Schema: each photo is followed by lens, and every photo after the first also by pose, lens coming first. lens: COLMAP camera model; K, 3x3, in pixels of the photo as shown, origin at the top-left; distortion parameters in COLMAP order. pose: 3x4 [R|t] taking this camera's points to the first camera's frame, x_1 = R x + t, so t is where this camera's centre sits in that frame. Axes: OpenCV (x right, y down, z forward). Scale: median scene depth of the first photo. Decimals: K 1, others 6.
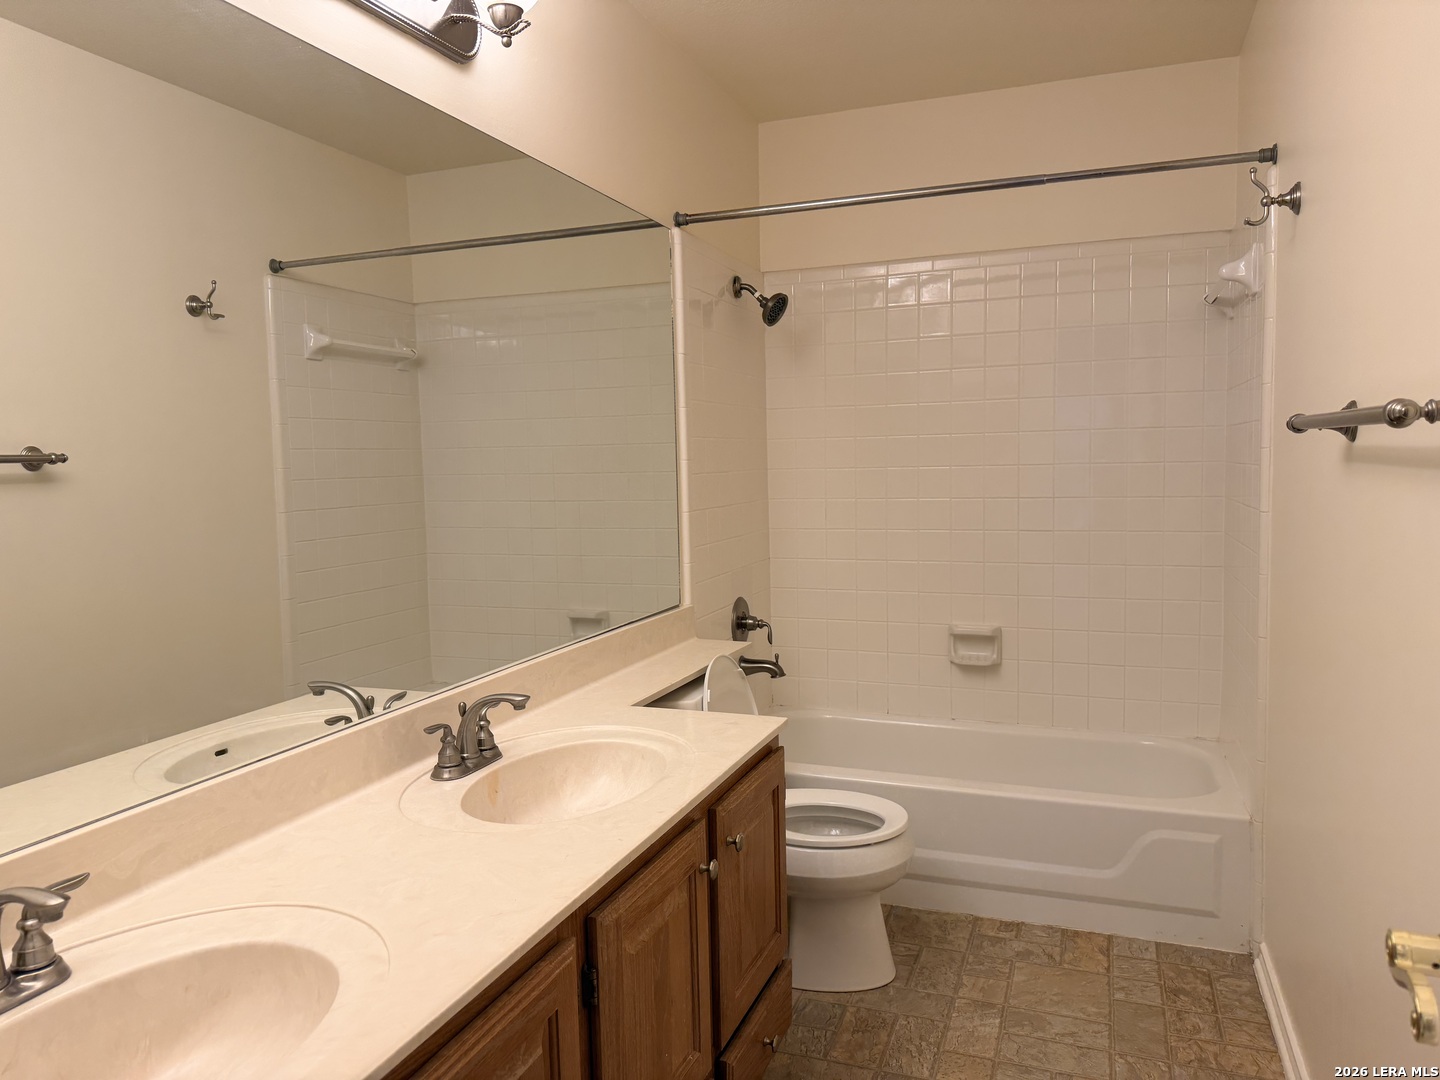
lens RADIAL K [[1013.1, 0, 720.0], [0, 1013.1, 540.8], [0, 0, 1]] dist [0.044374, -0.052700]
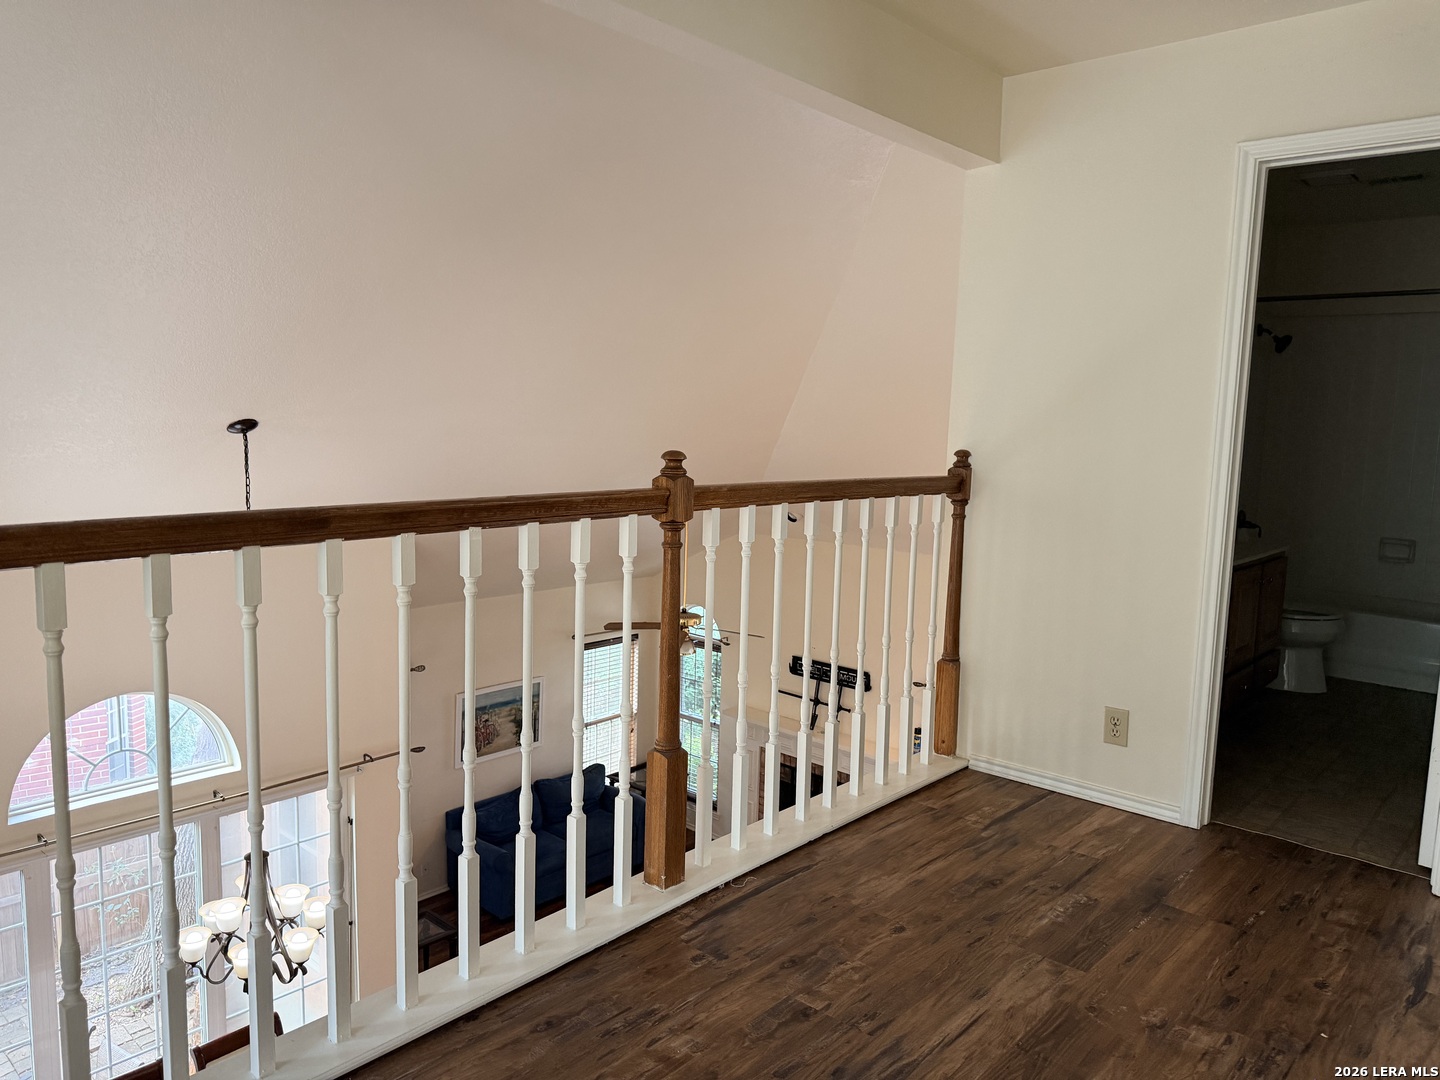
lens RADIAL K [[1013.1, 0, 722.6], [0, 1013.1, 538.3], [0, 0, 1]] dist [0.044374, -0.052700]
pose [[0.930001, 0.084578, -0.357693, -0.185069], [-0.073759, 0.996313, 0.043809, 0.098047], [0.360079, -0.014359, 0.932811, -0.982184]]
